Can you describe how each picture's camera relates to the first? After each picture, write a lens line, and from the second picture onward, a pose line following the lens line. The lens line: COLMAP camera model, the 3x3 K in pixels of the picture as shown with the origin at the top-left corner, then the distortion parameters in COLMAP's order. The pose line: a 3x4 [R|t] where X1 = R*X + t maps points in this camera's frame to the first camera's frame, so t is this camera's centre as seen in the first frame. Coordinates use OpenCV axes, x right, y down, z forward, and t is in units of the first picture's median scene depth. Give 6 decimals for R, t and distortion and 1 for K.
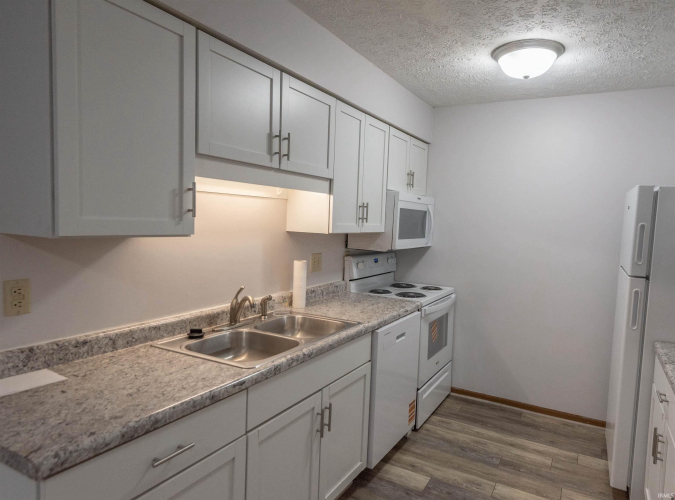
lens RADIAL K [[423.3, 0, 376.4], [0, 423.3, 250.5], [0, 0, 1]] dist [-0.000749, -0.001699]
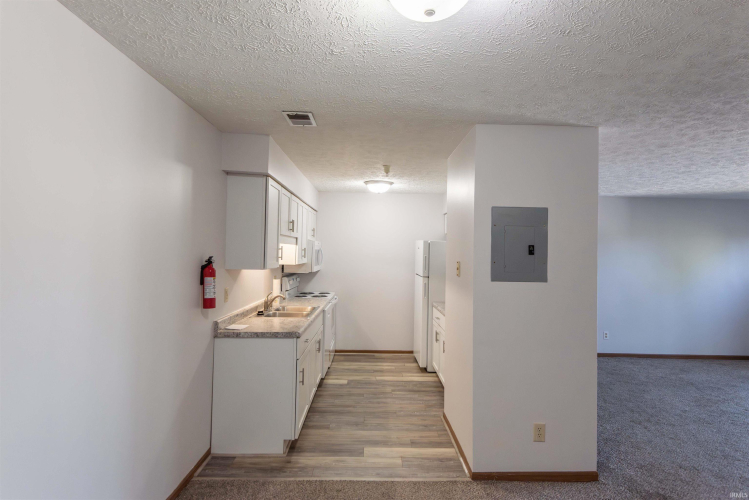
lens RADIAL K [[414.4, 0, 376.3], [0, 414.4, 241.2], [0, 0, 1]] dist [-0.002028, -0.000700]
pose [[0.879759, -0.011375, 0.475284, -0.716306], [0.051200, 0.996166, -0.070930, 0.008914], [-0.472655, 0.086736, 0.876969, -0.922799]]
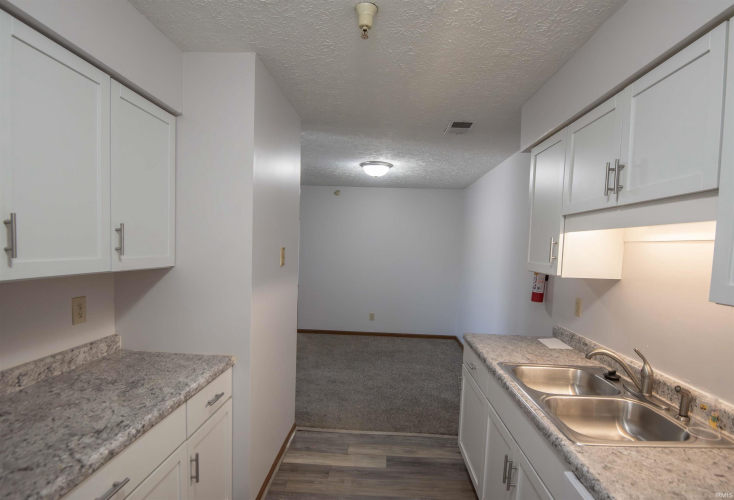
lens RADIAL K [[402.4, 0, 367.0], [0, 402.4, 250.0], [0, 0, 1]] dist [-0.000225, -0.000099]
pose [[-0.901752, -0.069241, -0.426671, 0.444306], [-0.106928, 0.992141, 0.064980, -0.088196], [0.418819, 0.104219, -0.902069, 1.246636]]
